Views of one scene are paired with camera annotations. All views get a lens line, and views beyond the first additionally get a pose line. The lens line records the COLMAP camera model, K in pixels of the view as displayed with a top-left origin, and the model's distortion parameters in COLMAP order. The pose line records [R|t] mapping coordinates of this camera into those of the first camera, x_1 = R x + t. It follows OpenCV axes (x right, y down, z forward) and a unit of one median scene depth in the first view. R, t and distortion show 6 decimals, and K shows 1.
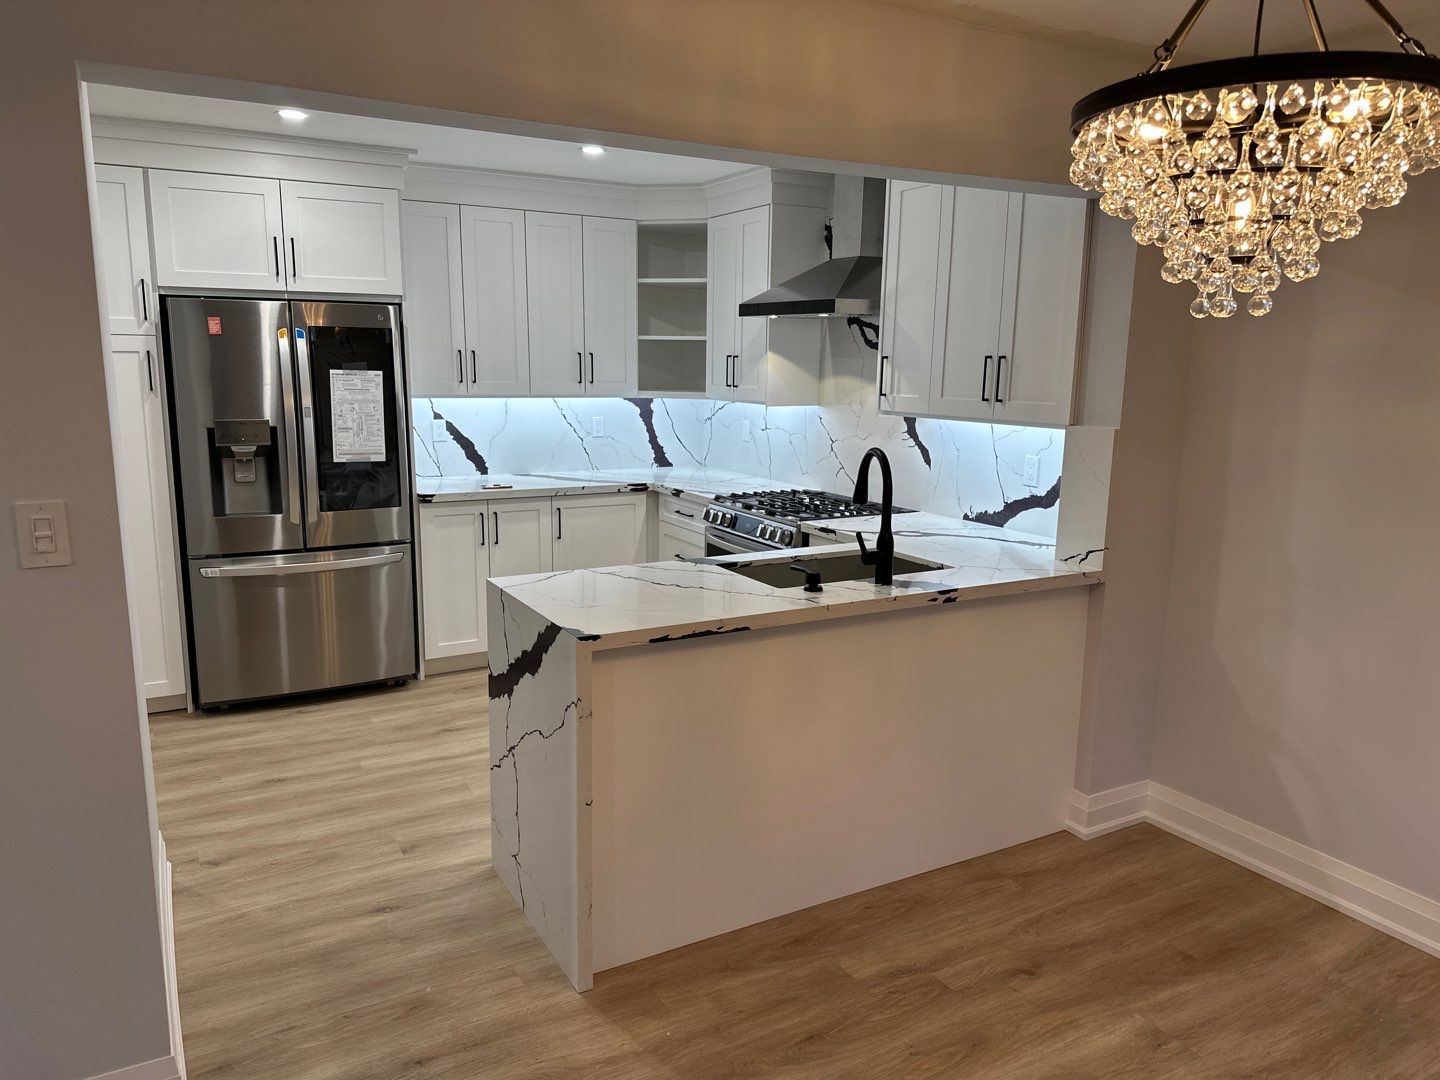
lens RADIAL K [[1014.4, 0, 725.2], [0, 1014.4, 537.9], [0, 0, 1]] dist [0.086877, -0.109310]
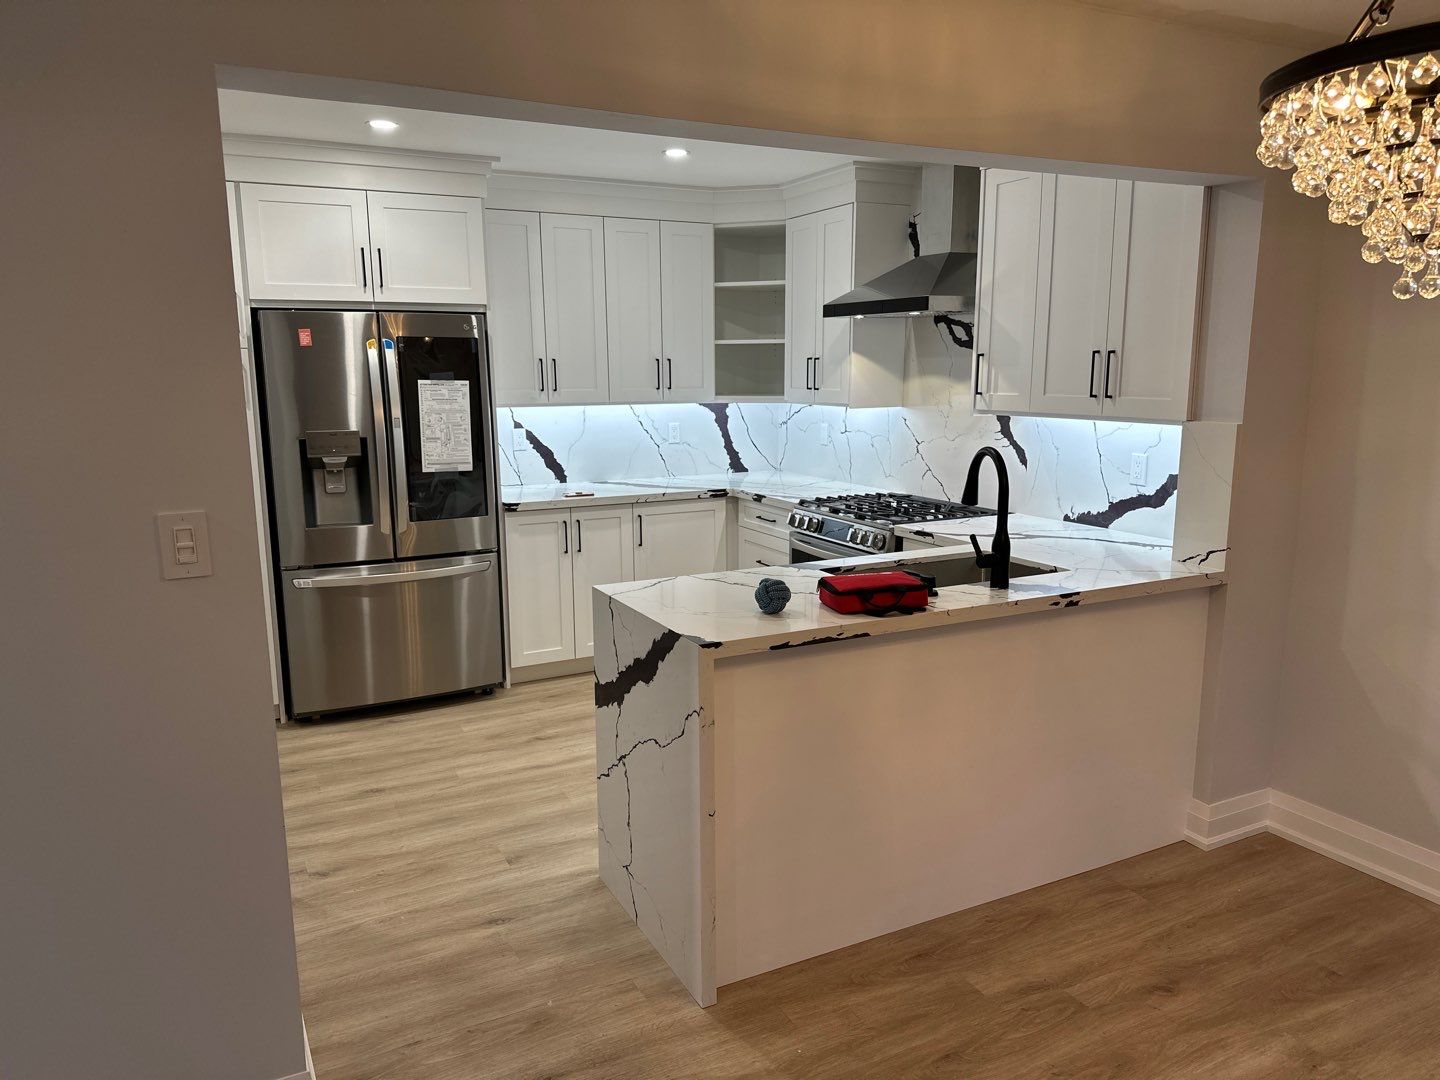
lens RADIAL K [[1014.4, 0, 730.7], [0, 1014.4, 544.9], [0, 0, 1]] dist [0.086877, -0.109310]
pose [[0.999168, -0.012247, -0.038889, -0.042351], [0.012246, 0.999925, -0.000280, 0.001217], [0.038890, -0.000196, 0.999243, 0.013515]]
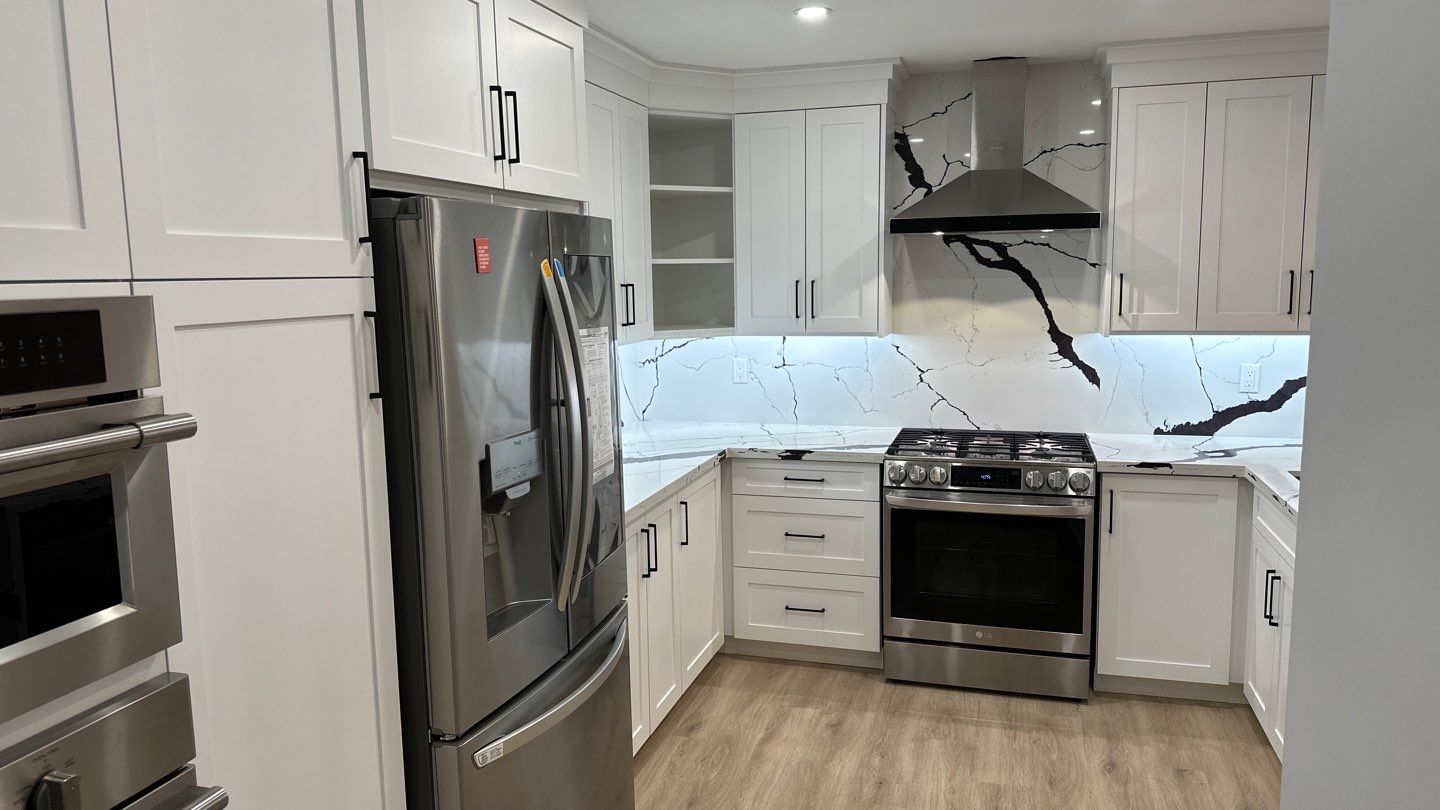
lens RADIAL K [[1009.6, 0, 716.9], [0, 1009.6, 396.4], [0, 0, 1]] dist [0.080916, -0.101500]
pose [[0.708679, -0.110725, 0.696788, -0.713721], [0.149852, 0.988697, 0.004702, -0.115846], [-0.689433, 0.101083, 0.717261, 0.538587]]
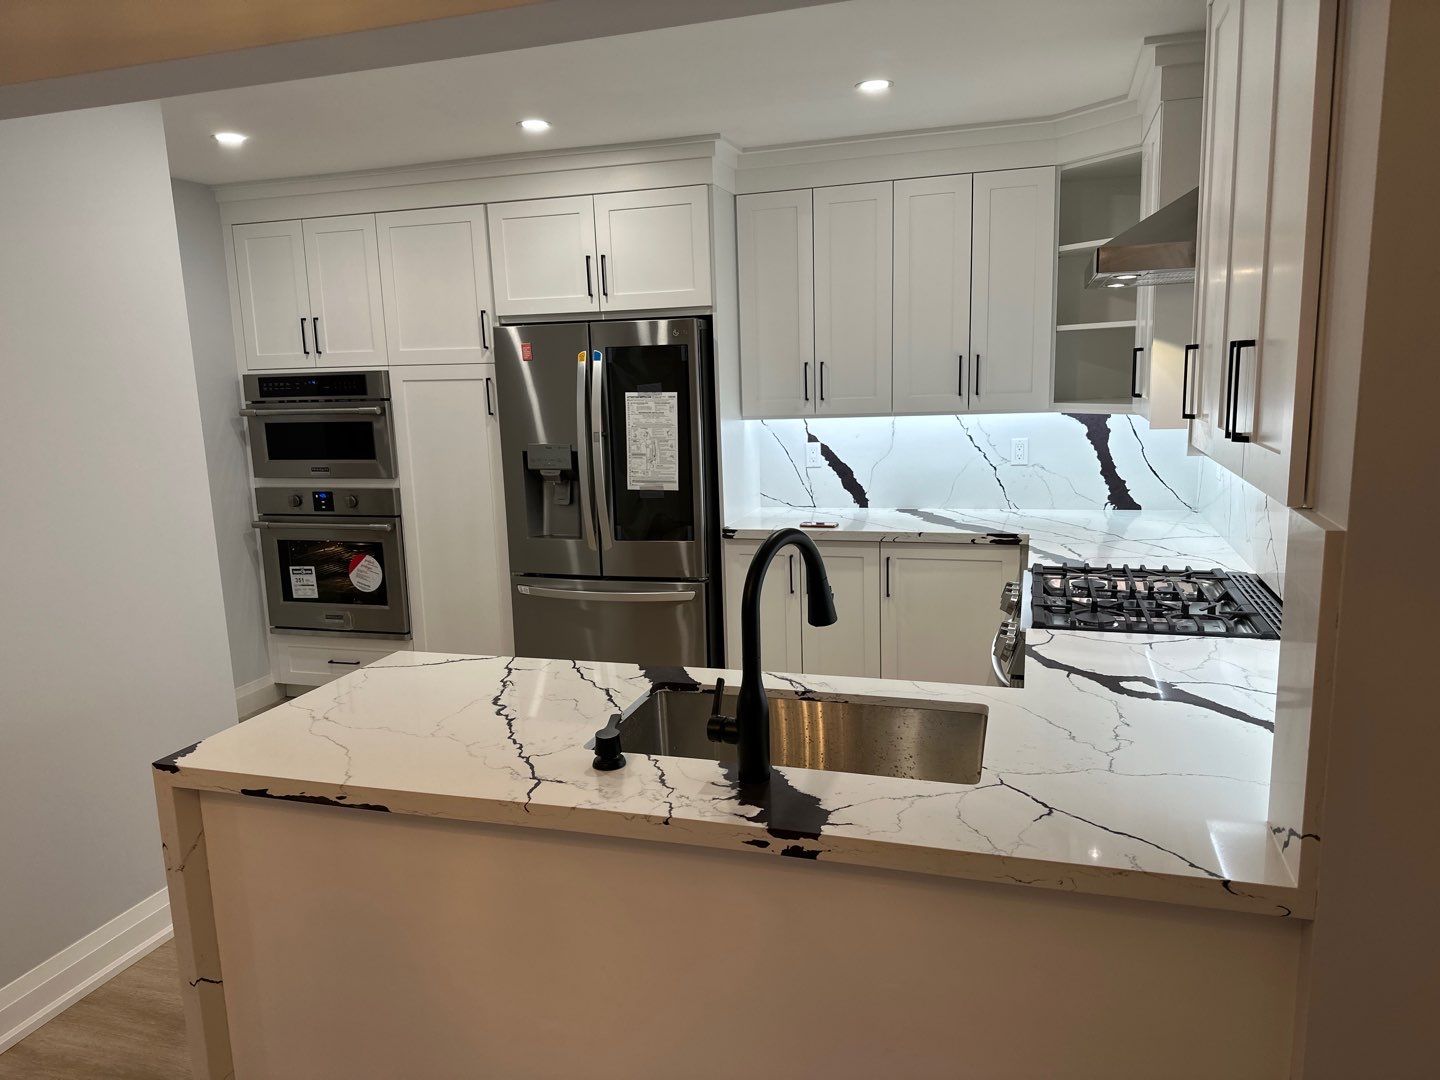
lens RADIAL K [[1014.4, 0, 715.1], [0, 1014.4, 547.0], [0, 0, 1]] dist [0.086877, -0.109310]
pose [[0.679586, 0.092628, -0.727725, 0.360192], [-0.086352, 0.995201, 0.046034, -0.070940], [0.728496, 0.031557, 0.684323, 0.417798]]
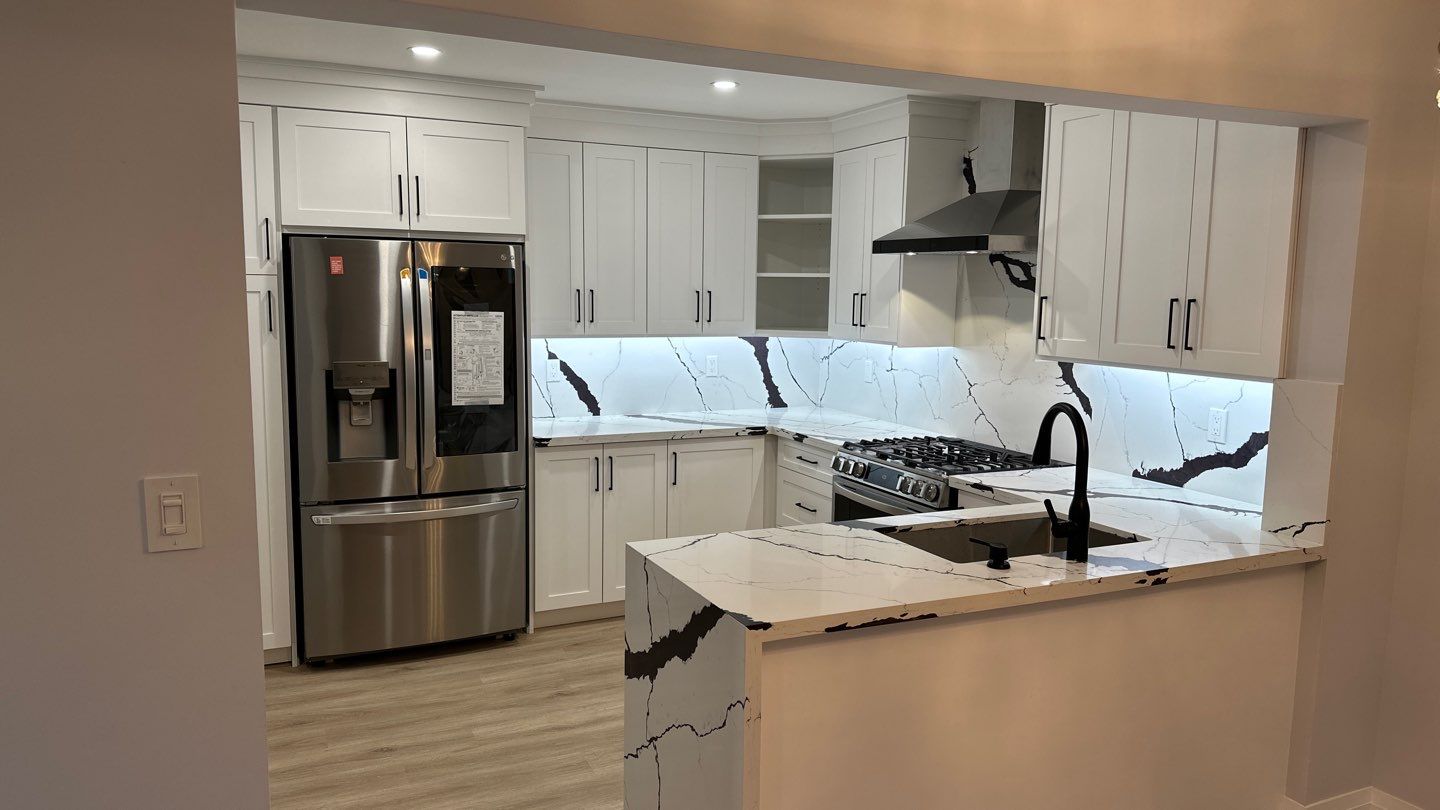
lens RADIAL K [[1009.6, 0, 728.9], [0, 1009.6, 400.9], [0, 0, 1]] dist [0.080916, -0.101500]
pose [[0.997622, 0.009154, -0.068308, -0.056883], [-0.013483, 0.997911, -0.063188, -0.021347], [0.067586, 0.063959, 0.995661, 0.068997]]
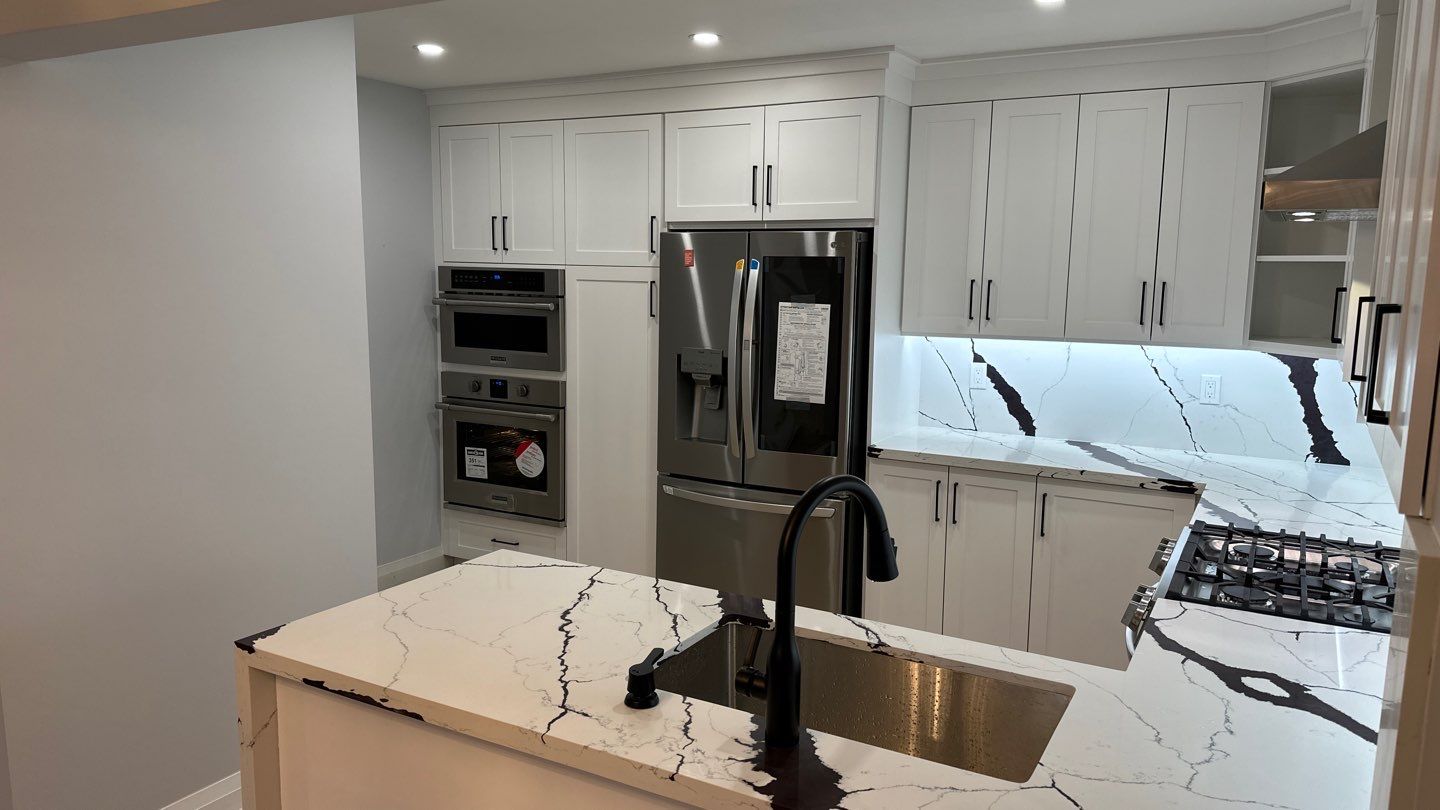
lens RADIAL K [[1009.6, 0, 718.4], [0, 1009.6, 411.4], [0, 0, 1]] dist [0.080916, -0.101500]
pose [[0.513022, 0.116416, -0.850444, 0.377771], [-0.156940, 0.986781, 0.040406, -0.092021], [0.843906, 0.112739, 0.524511, 0.472462]]
